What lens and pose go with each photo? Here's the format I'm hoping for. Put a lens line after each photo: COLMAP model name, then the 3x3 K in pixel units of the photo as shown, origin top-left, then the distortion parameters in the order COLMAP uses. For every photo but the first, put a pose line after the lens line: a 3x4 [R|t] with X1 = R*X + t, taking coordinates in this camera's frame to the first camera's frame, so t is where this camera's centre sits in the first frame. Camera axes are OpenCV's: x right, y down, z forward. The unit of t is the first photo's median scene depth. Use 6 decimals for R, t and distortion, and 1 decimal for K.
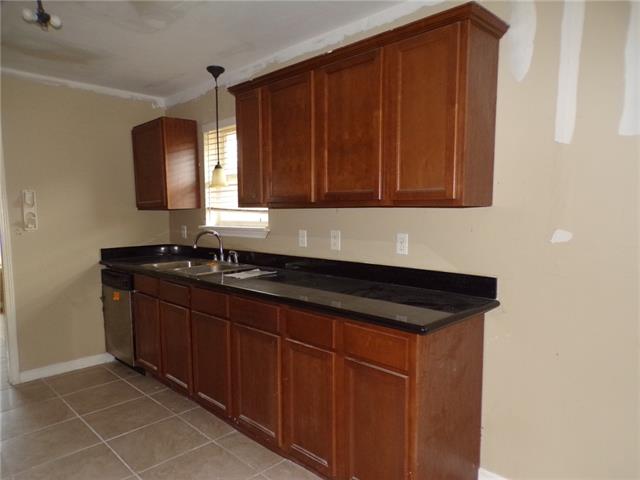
lens RADIAL K [[439.5, 0, 319.3], [0, 439.5, 242.2], [0, 0, 1]] dist [0.000261, 0.000018]
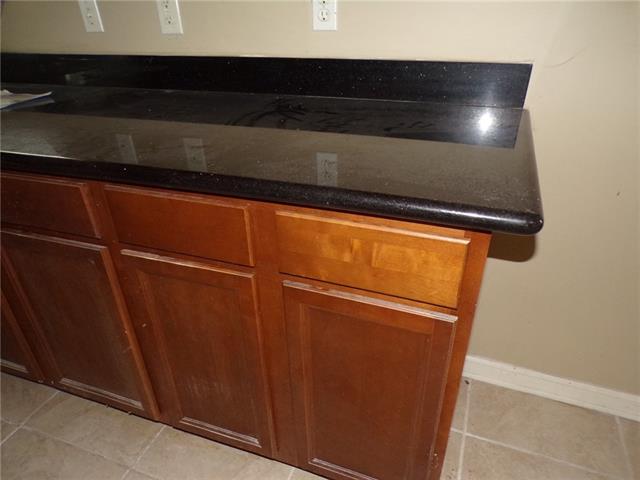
lens RADIAL K [[439.5, 0, 316.0], [0, 439.5, 252.5], [0, 0, 1]] dist [0.000261, 0.000018]
pose [[0.912129, -0.225096, 0.342567, -0.047386], [0.053325, 0.893786, 0.445311, 0.032049], [-0.406420, -0.387914, 0.827252, 0.528161]]
